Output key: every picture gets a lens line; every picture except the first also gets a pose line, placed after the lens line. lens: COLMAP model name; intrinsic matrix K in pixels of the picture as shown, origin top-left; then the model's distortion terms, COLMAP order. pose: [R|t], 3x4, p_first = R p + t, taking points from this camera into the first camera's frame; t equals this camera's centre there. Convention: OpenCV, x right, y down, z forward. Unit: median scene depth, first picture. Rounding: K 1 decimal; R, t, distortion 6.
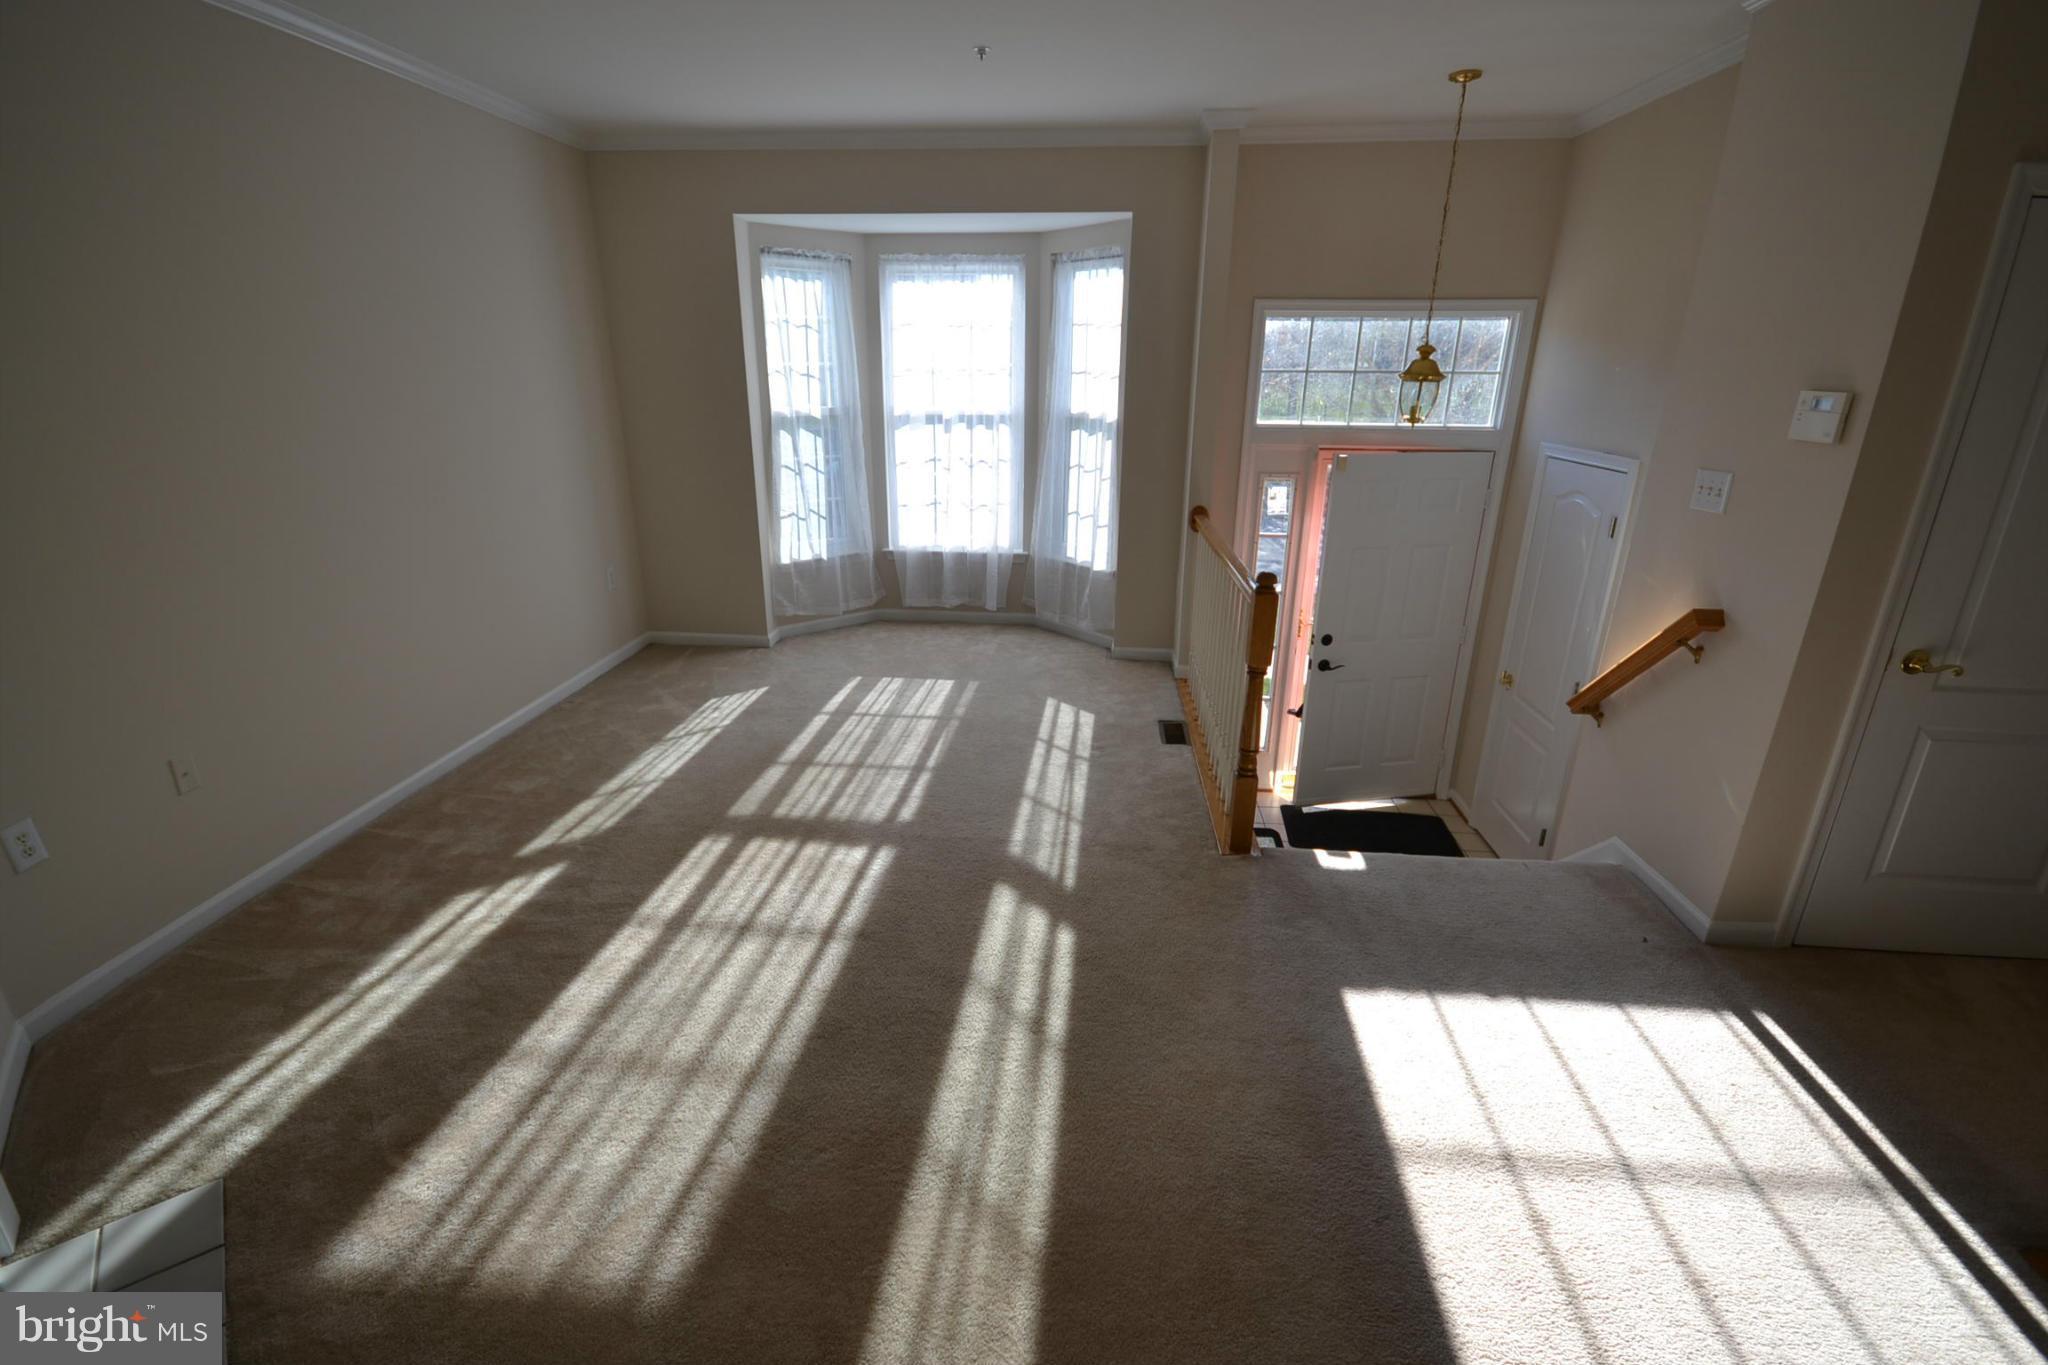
lens RADIAL K [[939.1, 0, 1026.1], [0, 939.1, 685.7], [0, 0, 1]] dist [-0.003469, -0.001710]
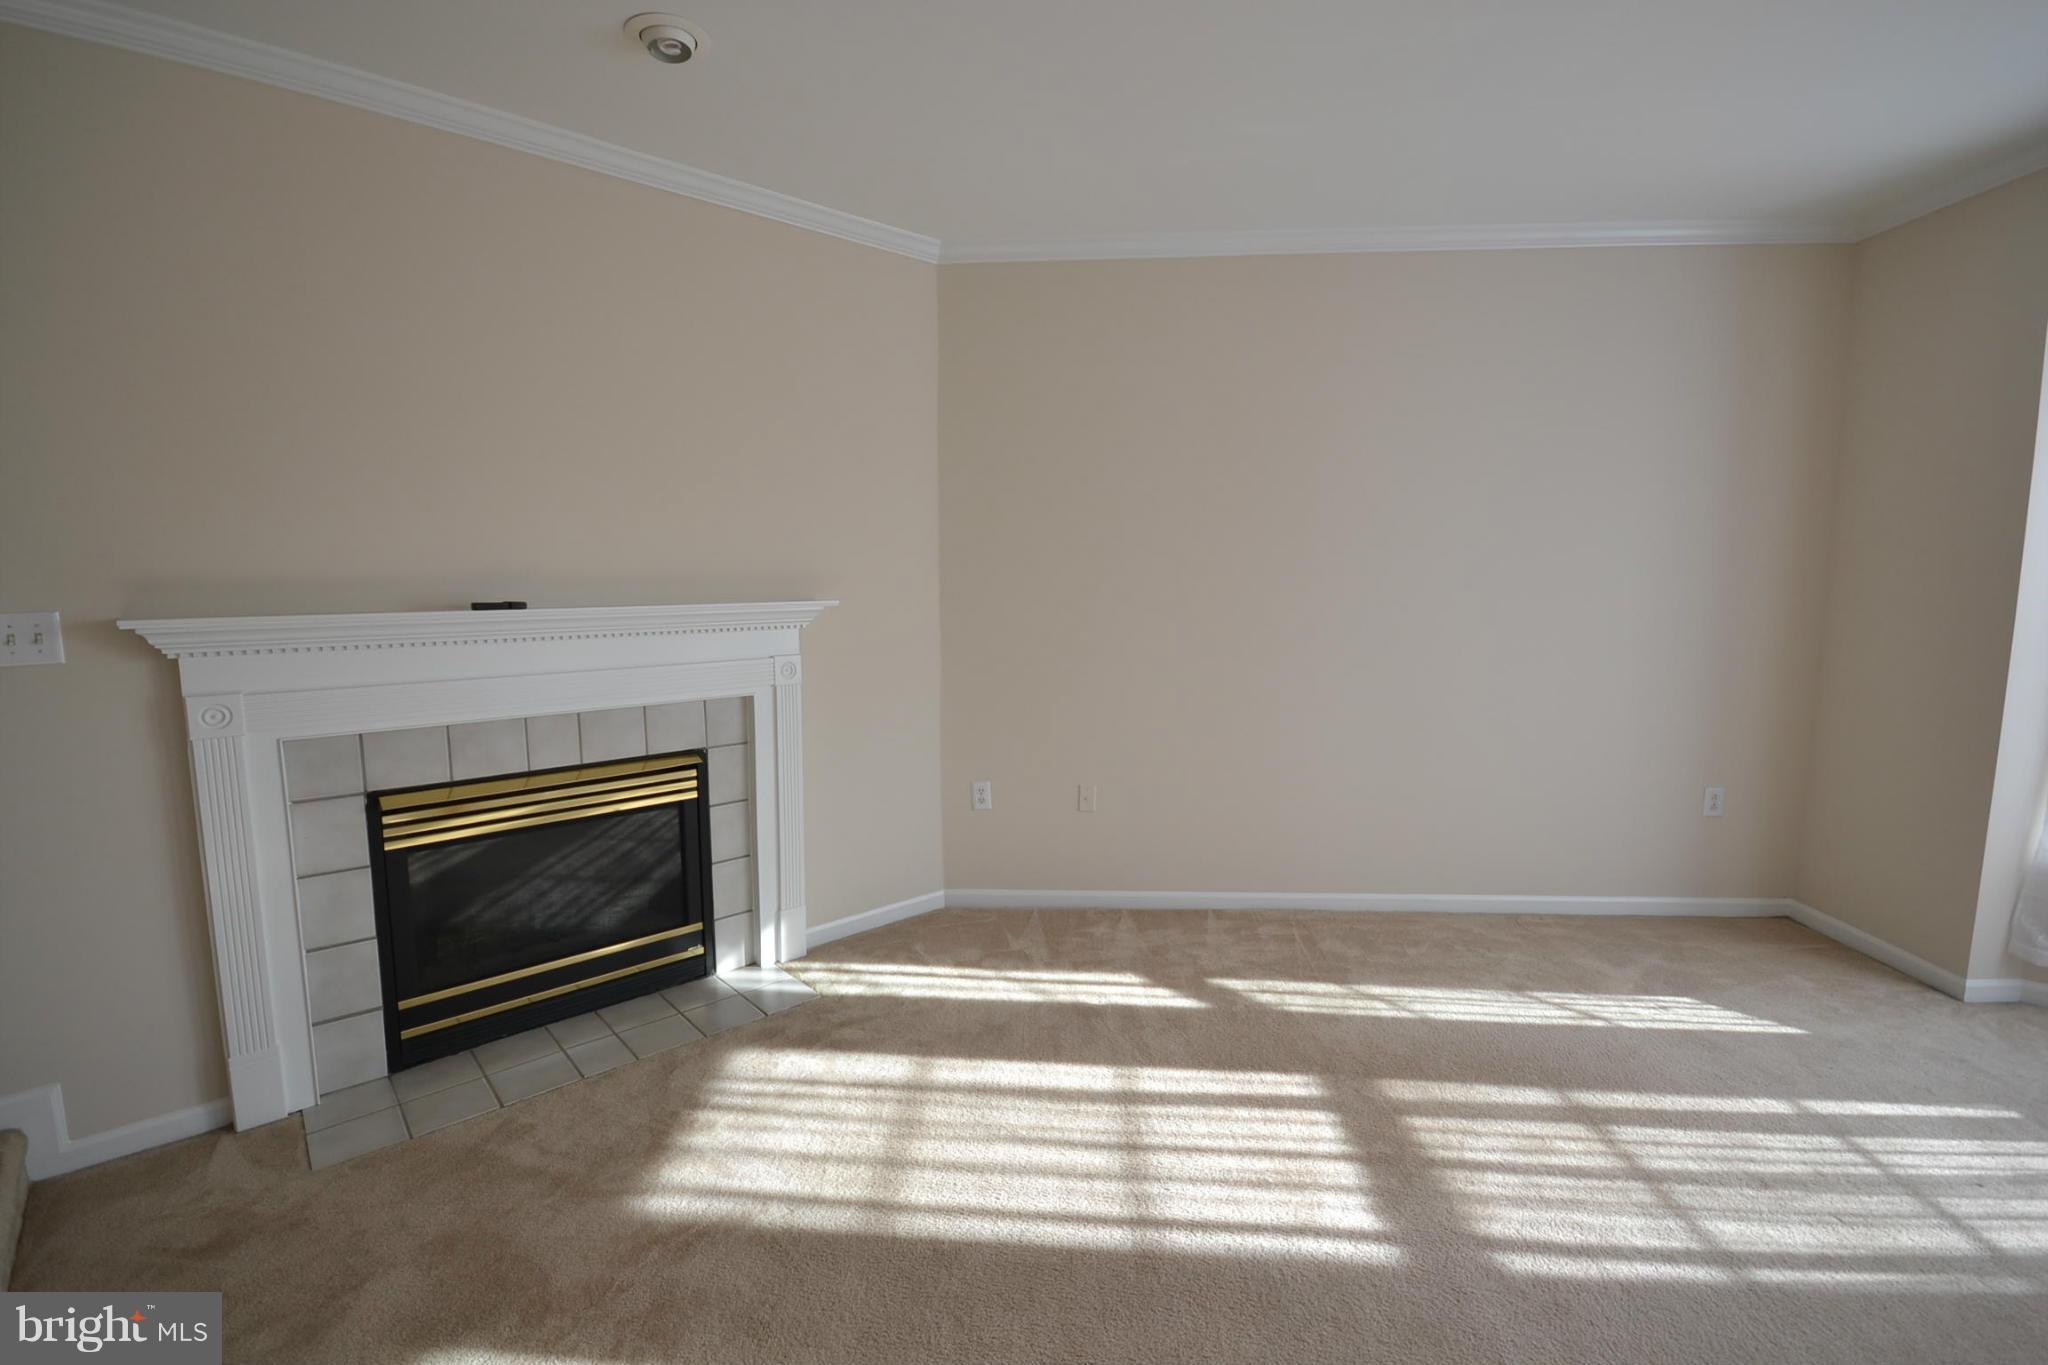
lens RADIAL K [[939.1, 0, 1030.7], [0, 939.1, 687.0], [0, 0, 1]] dist [-0.003469, -0.001710]
pose [[0.006674, 0.112796, -0.993596, 0.432335], [-0.327295, 0.939136, 0.104415, -0.161399], [0.944899, 0.324502, 0.043185, 0.699225]]
